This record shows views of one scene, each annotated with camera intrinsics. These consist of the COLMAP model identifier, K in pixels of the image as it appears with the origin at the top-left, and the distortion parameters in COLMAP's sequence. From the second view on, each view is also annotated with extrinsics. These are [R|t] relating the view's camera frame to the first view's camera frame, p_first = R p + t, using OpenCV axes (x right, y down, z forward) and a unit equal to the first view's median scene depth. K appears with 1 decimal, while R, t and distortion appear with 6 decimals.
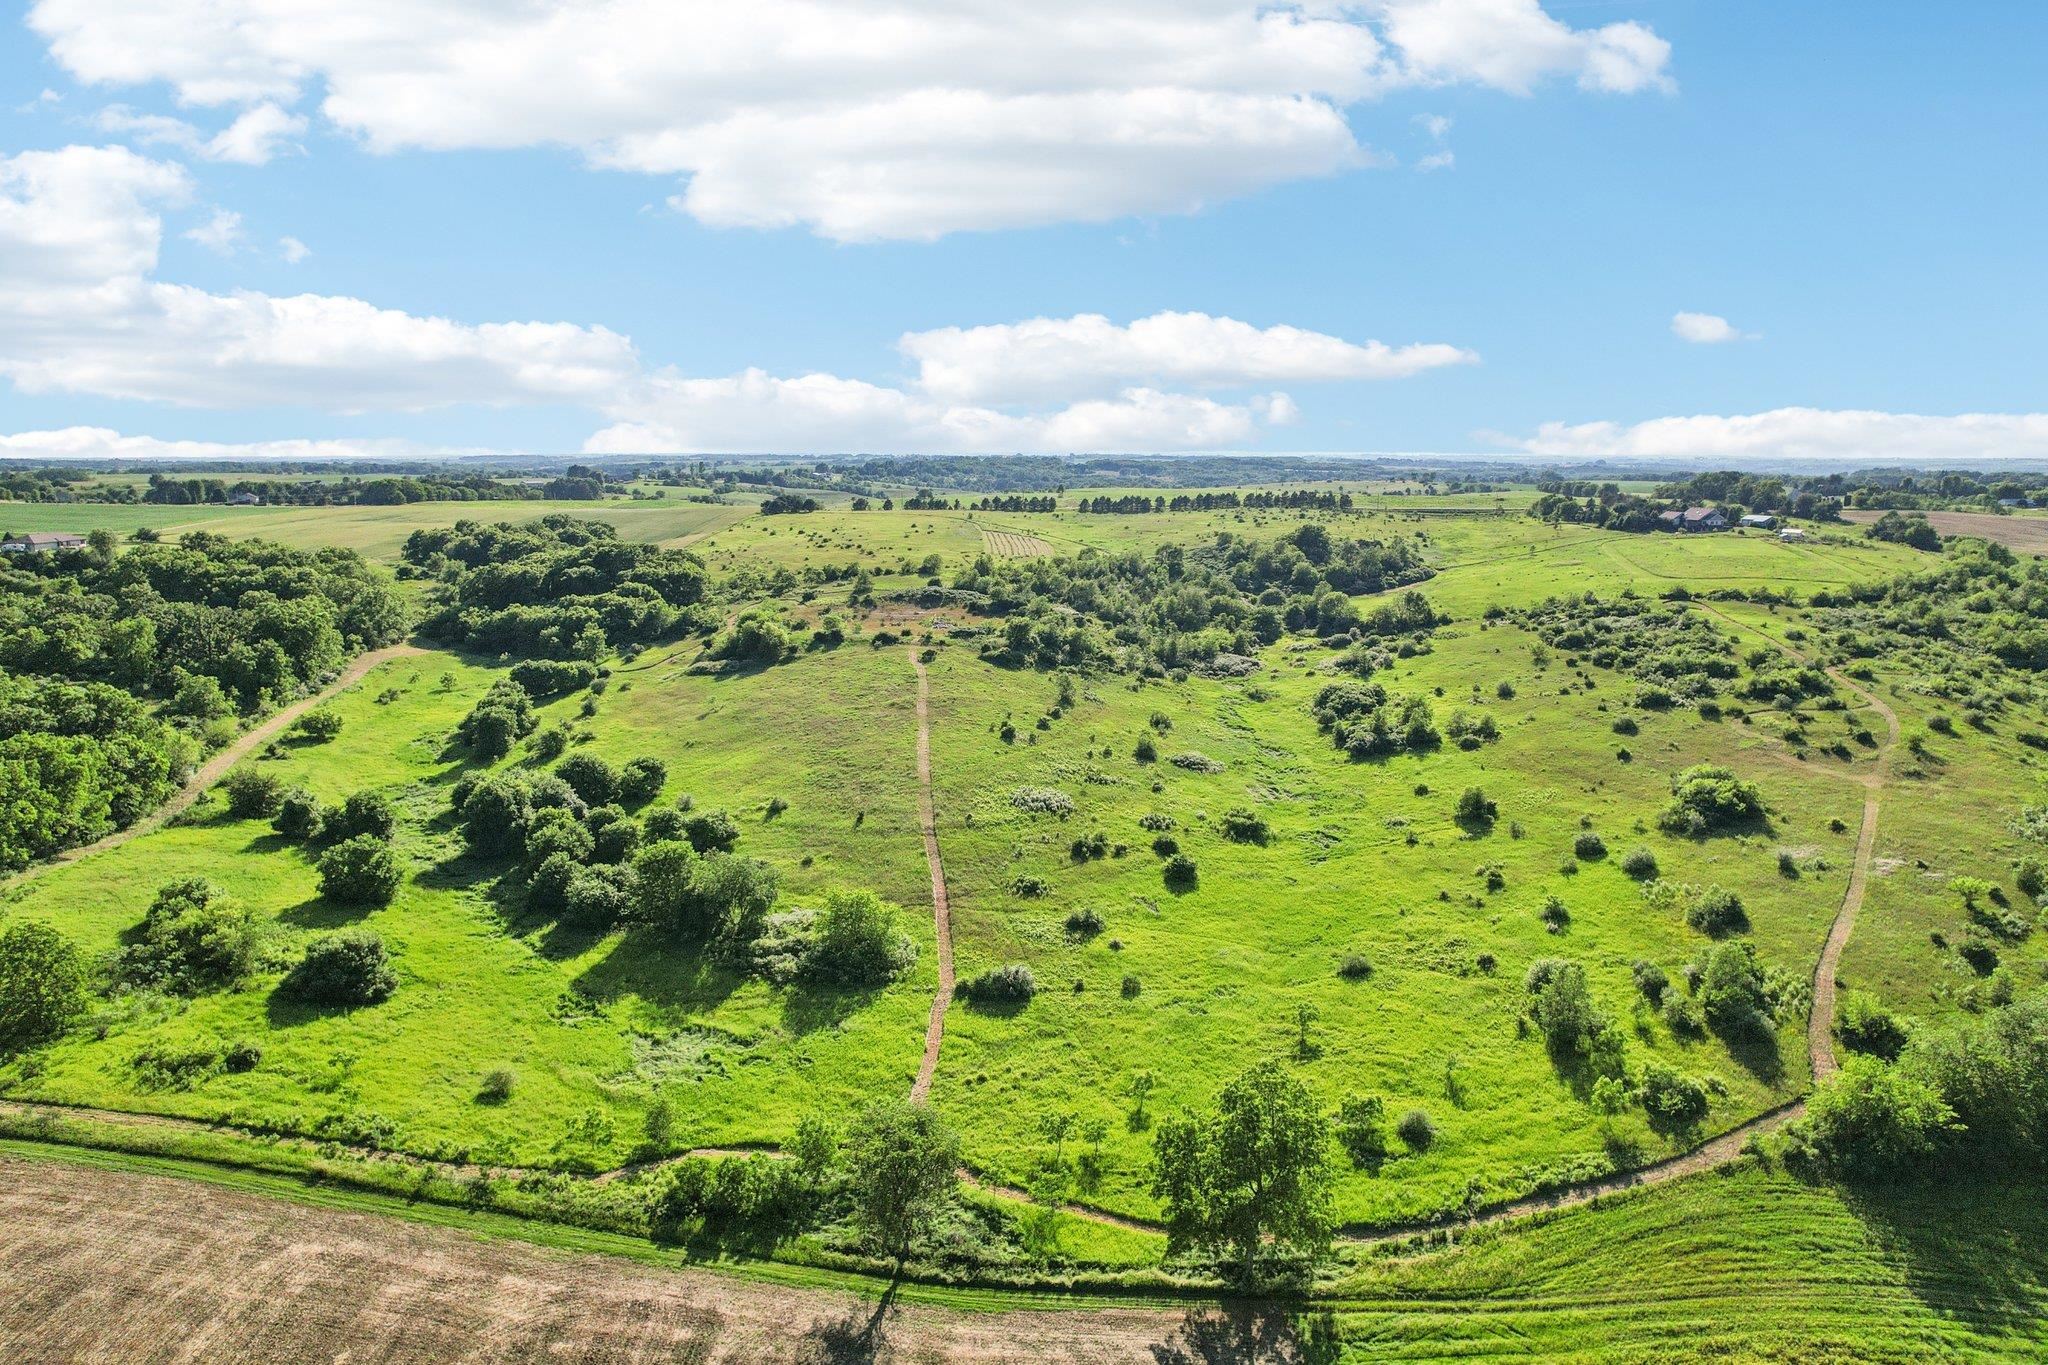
lens RADIAL K [[1299.4, 0, 1024.0], [0, 1299.4, 682.5], [0, 0, 1]] dist [-0.073143, 0.058918]
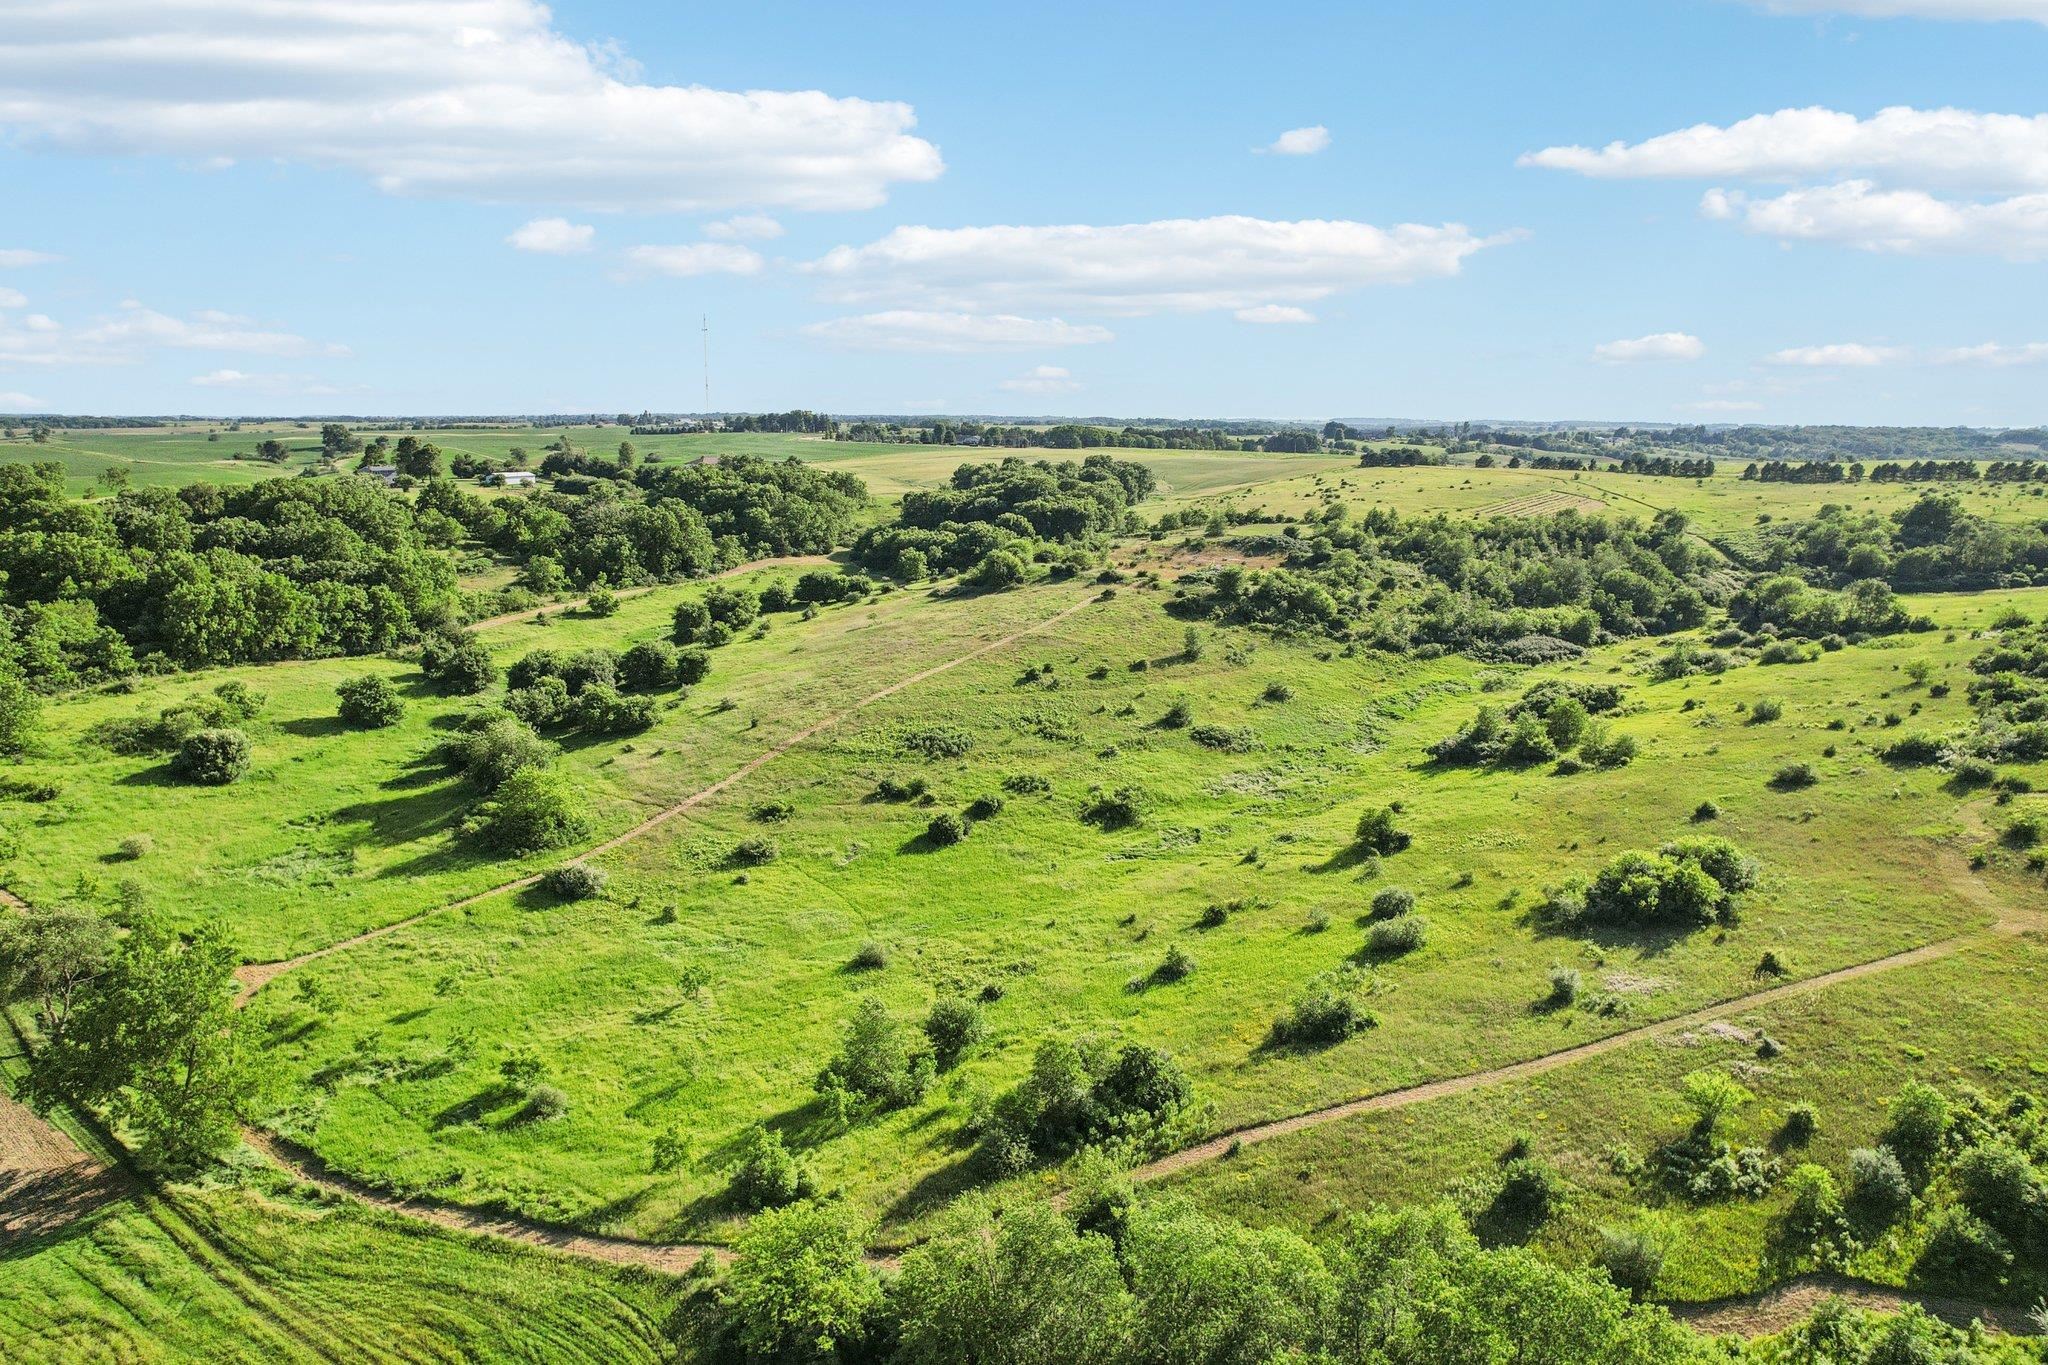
lens RADIAL K [[1299.4, 0, 1024.0], [0, 1299.4, 682.5], [0, 0, 1]] dist [-0.073143, 0.058918]
pose [[0.813513, 0.122144, -0.568574, 1.097050], [-0.106791, 0.992445, 0.060405, -0.020291], [0.571657, 0.011579, 0.820411, 0.520070]]
